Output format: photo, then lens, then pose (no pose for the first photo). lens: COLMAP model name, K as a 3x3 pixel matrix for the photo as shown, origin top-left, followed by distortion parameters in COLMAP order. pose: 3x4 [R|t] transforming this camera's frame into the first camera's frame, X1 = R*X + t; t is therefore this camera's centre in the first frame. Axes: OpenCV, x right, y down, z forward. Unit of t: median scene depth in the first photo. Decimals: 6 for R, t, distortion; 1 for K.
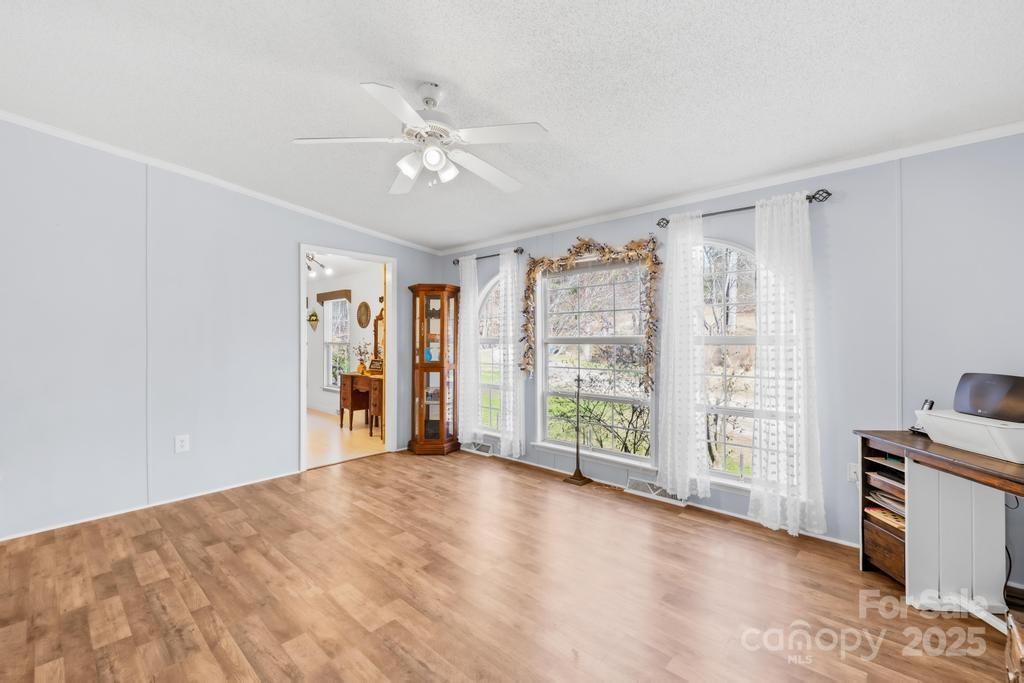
lens RADIAL K [[439.8, 0, 510.8], [0, 439.8, 337.4], [0, 0, 1]] dist [-0.000715, -0.000181]
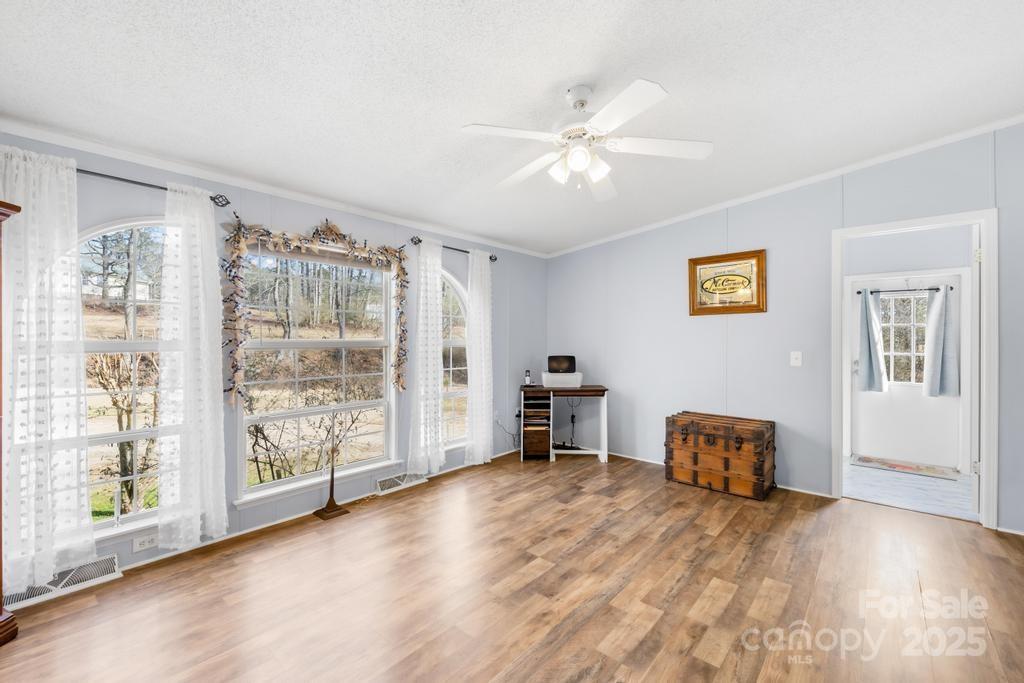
lens RADIAL K [[418.0, 0, 512.0], [0, 418.0, 341.5], [0, 0, 1]] dist [-0.002528, -0.000315]
pose [[-0.024560, 0.002284, 0.999696, -0.684243], [0.003086, 0.999993, -0.002209, 0.004677], [-0.999694, 0.003031, -0.024567, 0.715244]]
